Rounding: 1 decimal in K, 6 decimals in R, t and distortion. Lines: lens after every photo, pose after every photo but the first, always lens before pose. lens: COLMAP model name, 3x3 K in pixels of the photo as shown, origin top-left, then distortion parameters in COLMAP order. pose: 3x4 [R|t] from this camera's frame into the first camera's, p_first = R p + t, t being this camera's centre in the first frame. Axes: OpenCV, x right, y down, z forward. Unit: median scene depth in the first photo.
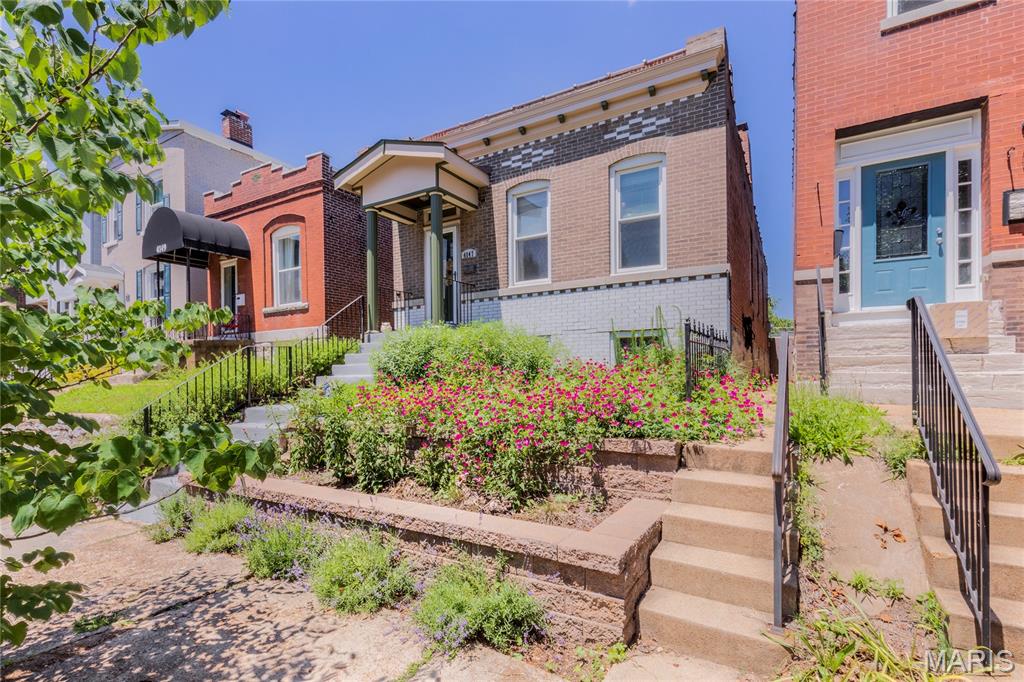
lens RADIAL K [[477.1, 0, 514.6], [0, 477.1, 373.1], [0, 0, 1]] dist [0.003163, -0.000120]
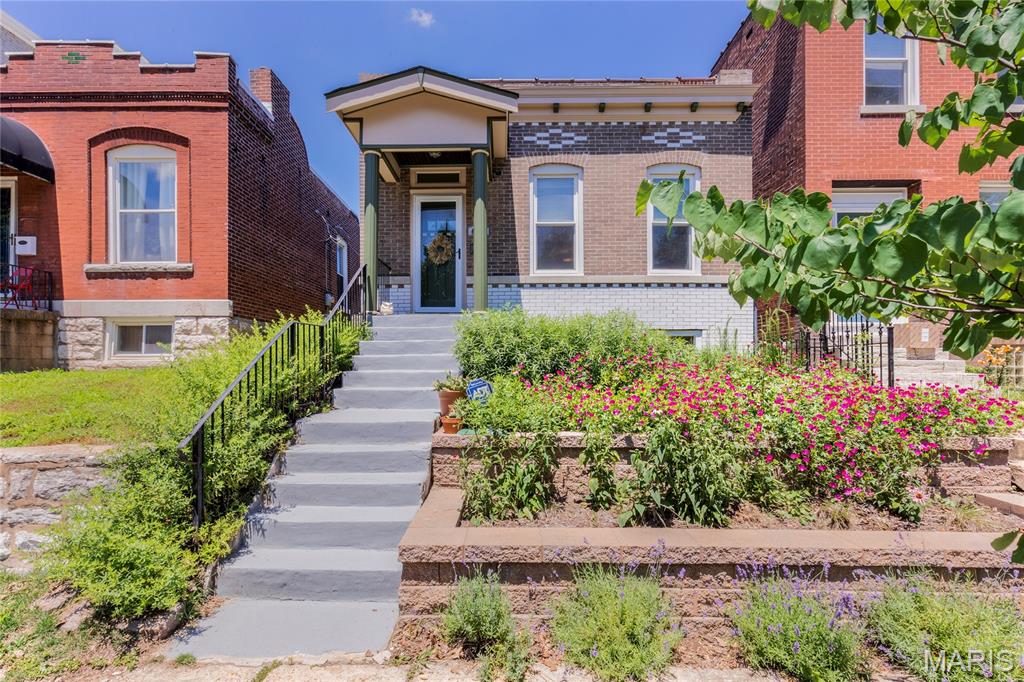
lens RADIAL K [[454.5, 0, 509.8], [0, 454.5, 363.4], [0, 0, 1]] dist [0.000274, 0.000252]
pose [[0.868648, 0.017591, 0.495118, -0.468145], [-0.009462, 0.999776, -0.018920, 0.004516], [-0.495340, 0.011750, 0.868620, 0.273468]]
